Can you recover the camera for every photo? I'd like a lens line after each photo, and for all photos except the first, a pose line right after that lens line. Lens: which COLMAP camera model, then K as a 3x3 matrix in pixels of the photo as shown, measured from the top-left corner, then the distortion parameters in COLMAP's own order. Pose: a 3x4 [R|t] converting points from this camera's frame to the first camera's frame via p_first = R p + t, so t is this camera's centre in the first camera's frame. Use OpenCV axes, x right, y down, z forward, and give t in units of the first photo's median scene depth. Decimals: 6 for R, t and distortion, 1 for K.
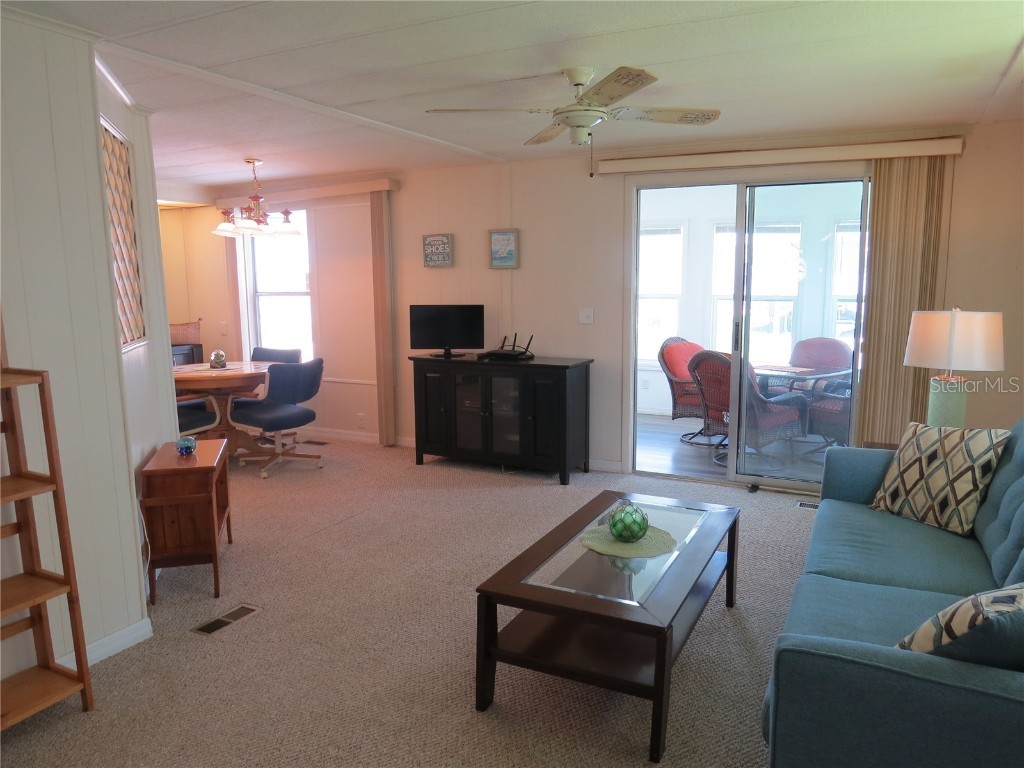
lens RADIAL K [[723.3, 0, 512.0], [0, 723.3, 384.0], [0, 0, 1]] dist [-0.069943, -0.000532]
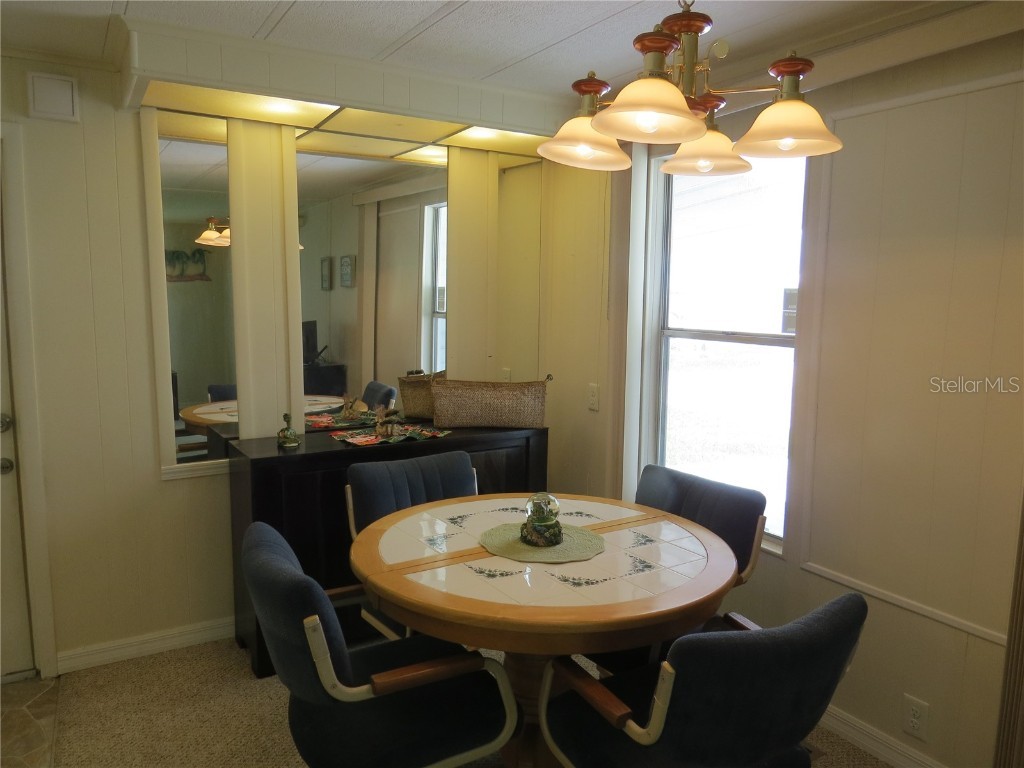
lens RADIAL K [[723.3, 0, 512.0], [0, 723.3, 384.0], [0, 0, 1]] dist [-0.069943, -0.000532]
pose [[0.851666, 0.083145, -0.517447, -0.206656], [-0.096166, 0.995364, 0.001658, -0.087356], [0.515186, 0.048349, 0.855714, 0.578456]]
